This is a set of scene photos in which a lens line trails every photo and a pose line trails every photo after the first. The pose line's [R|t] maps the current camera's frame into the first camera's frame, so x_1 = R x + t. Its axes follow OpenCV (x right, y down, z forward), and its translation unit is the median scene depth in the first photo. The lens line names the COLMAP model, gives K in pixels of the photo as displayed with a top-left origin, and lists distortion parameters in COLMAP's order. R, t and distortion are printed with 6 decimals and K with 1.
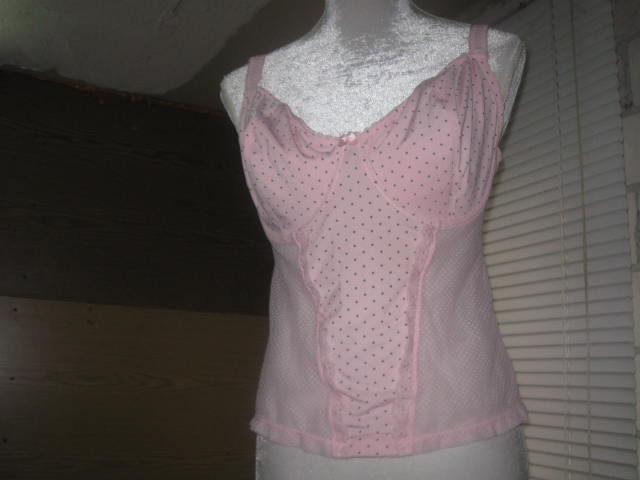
lens RADIAL K [[663.7, 0, 322.3], [0, 663.7, 243.5], [0, 0, 1]] dist [-0.122516, 0.000000]
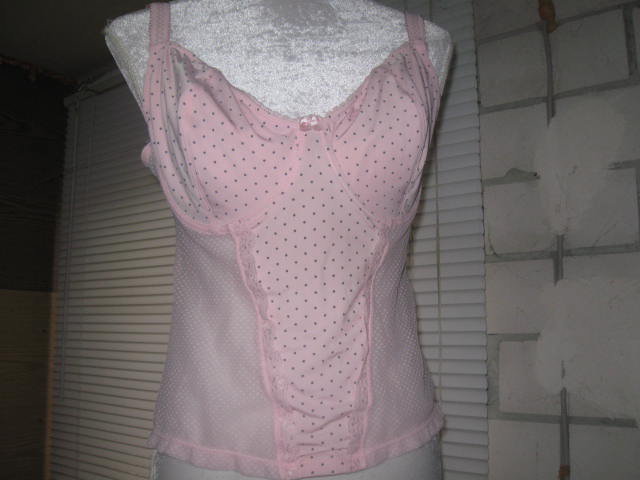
lens RADIAL K [[663.7, 0, 326.4], [0, 663.7, 244.2], [0, 0, 1]] dist [-0.122516, 0.000000]
pose [[0.900917, 0.027654, 0.433109, -0.281307], [-0.053849, 0.997379, 0.048328, -0.036047], [-0.430637, -0.066862, 0.900045, 0.166821]]
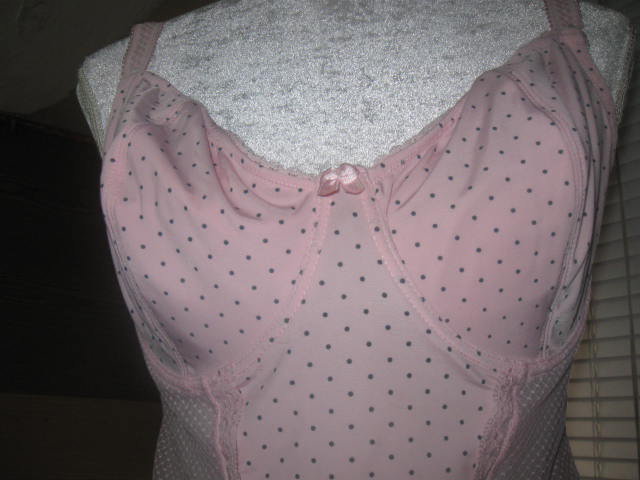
lens RADIAL K [[663.7, 0, 320.1], [0, 663.7, 259.0], [0, 0, 1]] dist [-0.122516, 0.000000]
pose [[0.988060, 0.037197, 0.149511, -0.034402], [-0.030174, 0.998344, -0.048974, -0.072862], [-0.151086, 0.043878, 0.987546, 0.499597]]
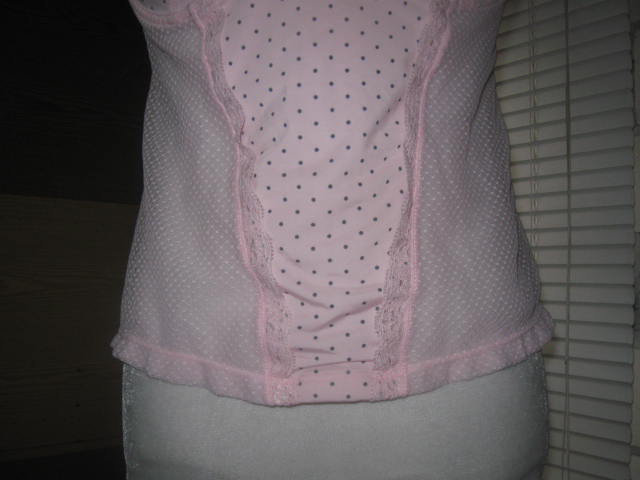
lens RADIAL K [[663.7, 0, 326.7], [0, 663.7, 240.0], [0, 0, 1]] dist [-0.122516, 0.000000]
pose [[0.975801, 0.000850, 0.218658, -0.049539], [-0.031114, 0.990357, 0.134998, 0.094591], [-0.216435, -0.138534, 0.966418, 0.402269]]
